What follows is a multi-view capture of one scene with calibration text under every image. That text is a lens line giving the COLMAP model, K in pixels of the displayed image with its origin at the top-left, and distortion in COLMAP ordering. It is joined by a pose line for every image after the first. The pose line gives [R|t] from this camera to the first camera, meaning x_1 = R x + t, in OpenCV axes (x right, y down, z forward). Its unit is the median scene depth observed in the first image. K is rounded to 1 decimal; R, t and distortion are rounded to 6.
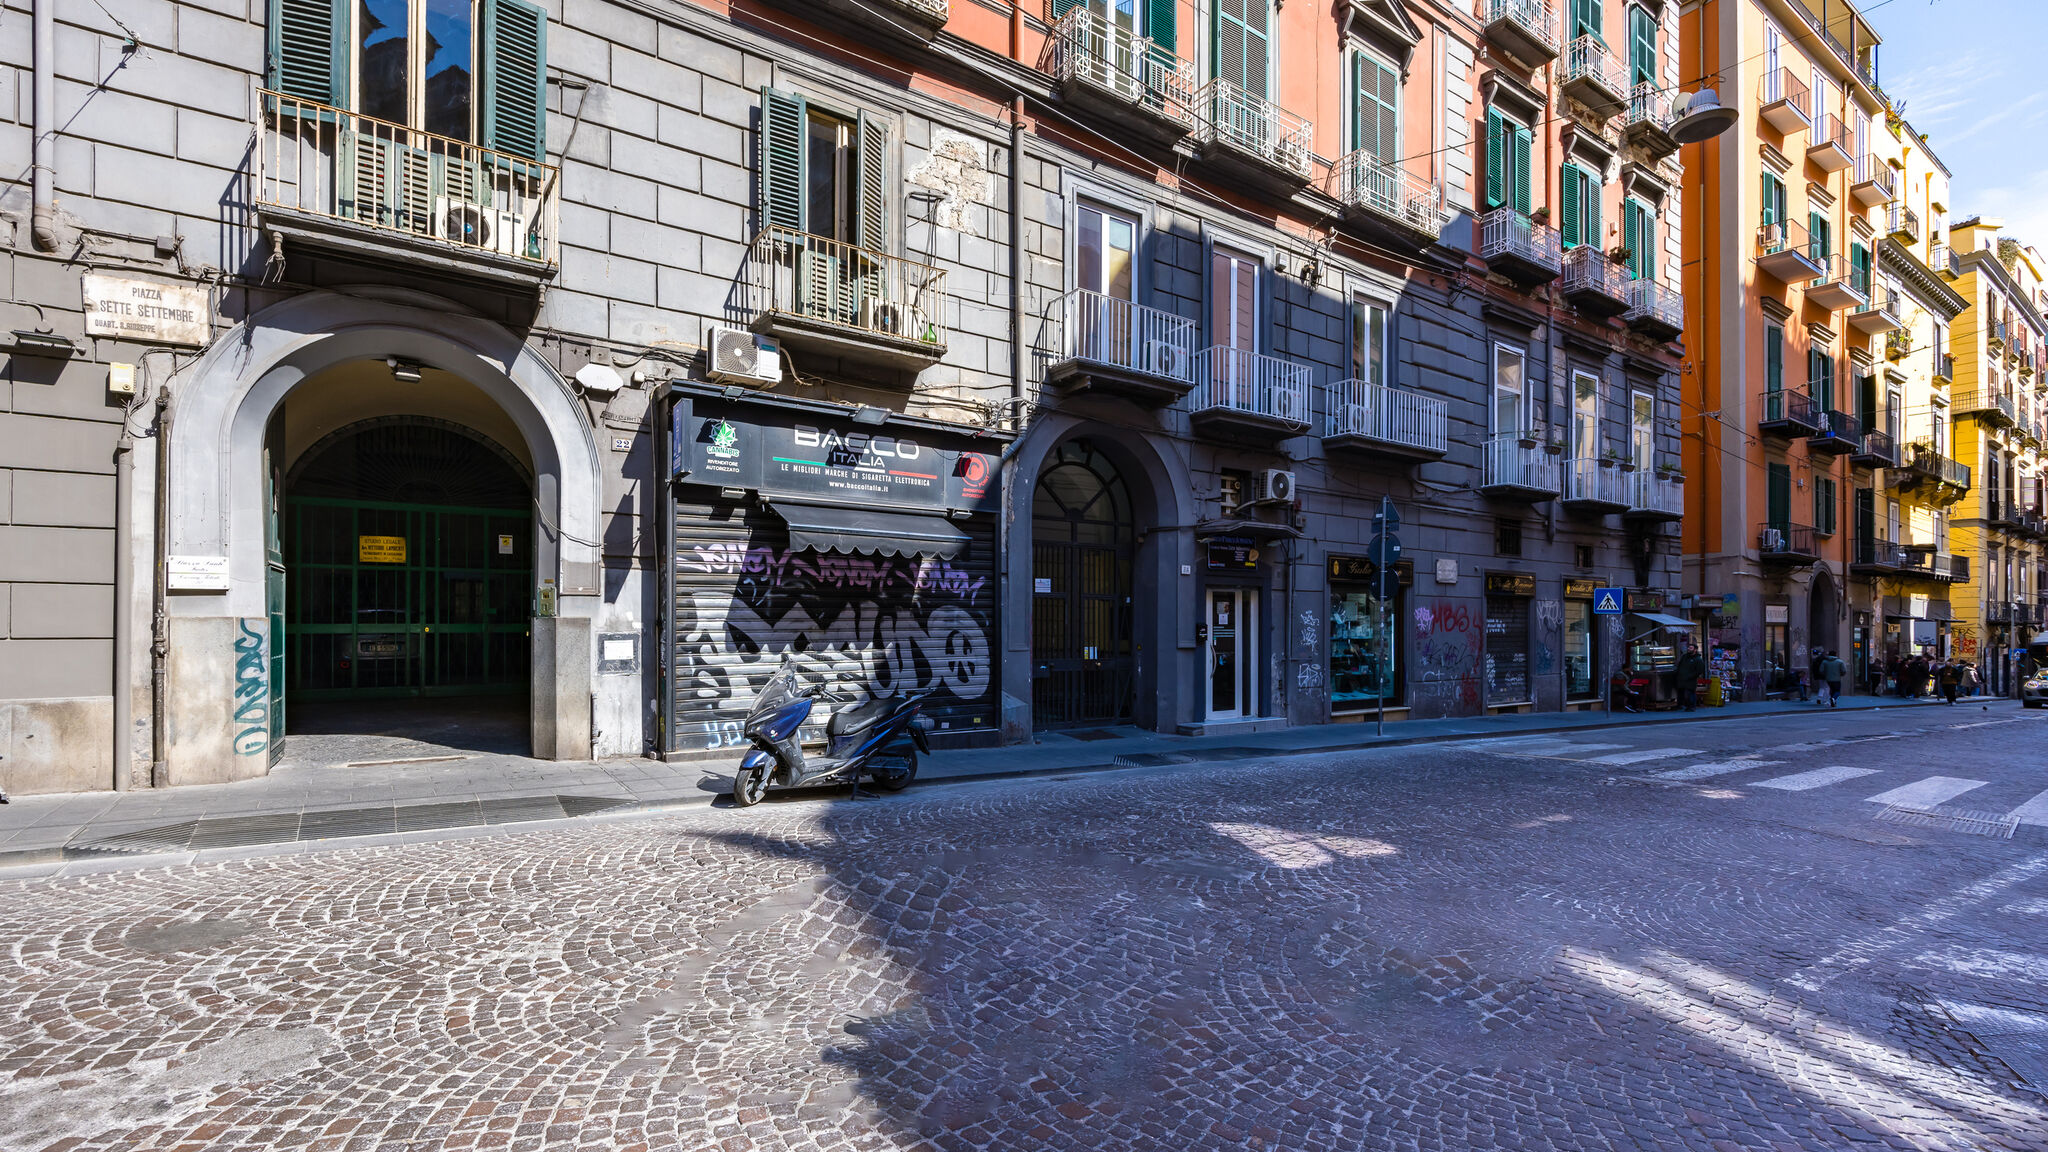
lens RADIAL K [[937.7, 0, 1002.1], [0, 937.7, 618.4], [0, 0, 1]] dist [0.000350, 0.000089]
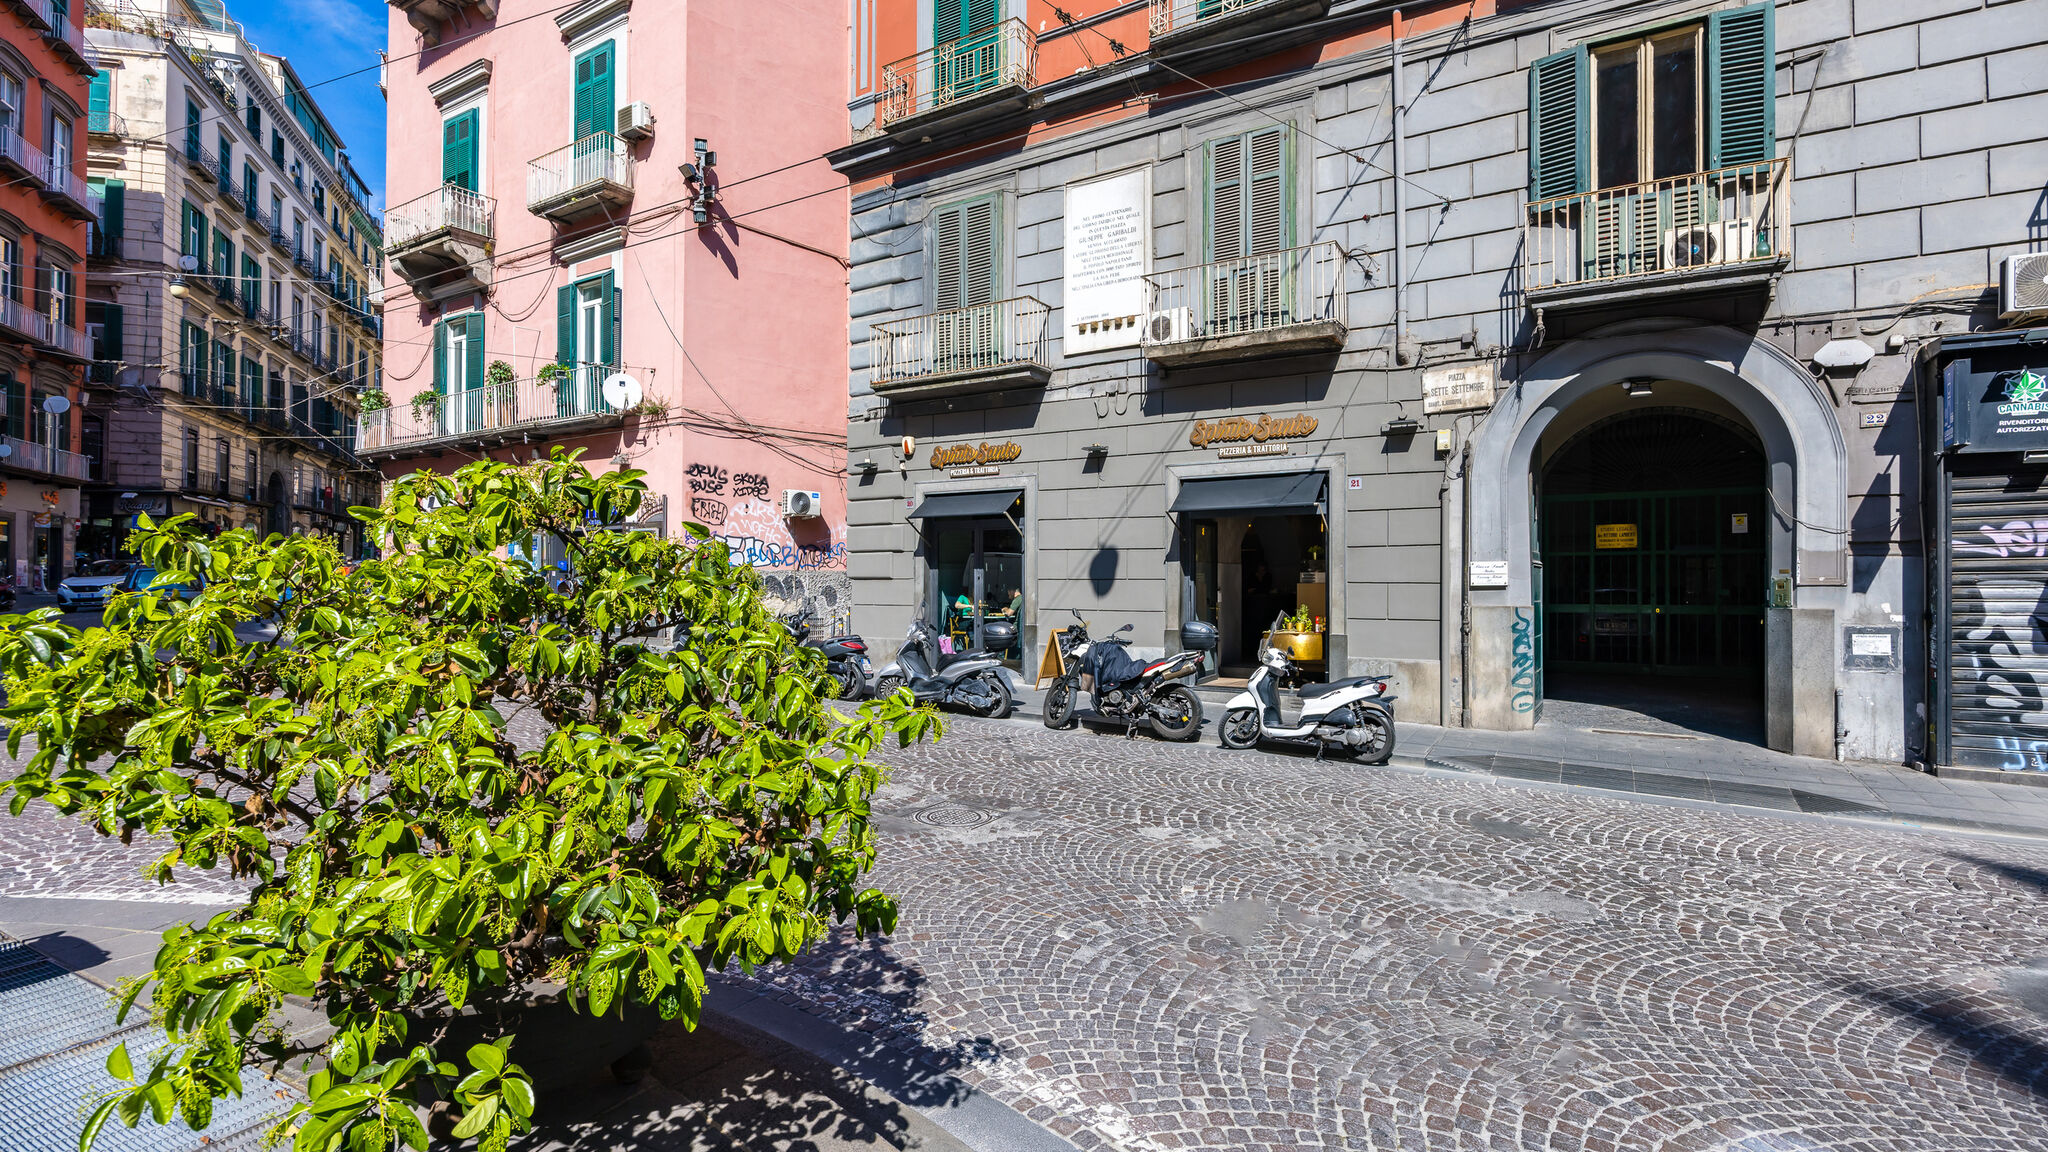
lens RADIAL K [[898.1, 0, 1063.2], [0, 898.1, 582.0], [0, 0, 1]] dist [-0.012168, 0.000865]
pose [[0.420419, -0.011193, -0.907261, 0.057274], [-0.003893, 0.999892, -0.014139, -0.014442], [0.907322, 0.009476, 0.420330, -0.097482]]
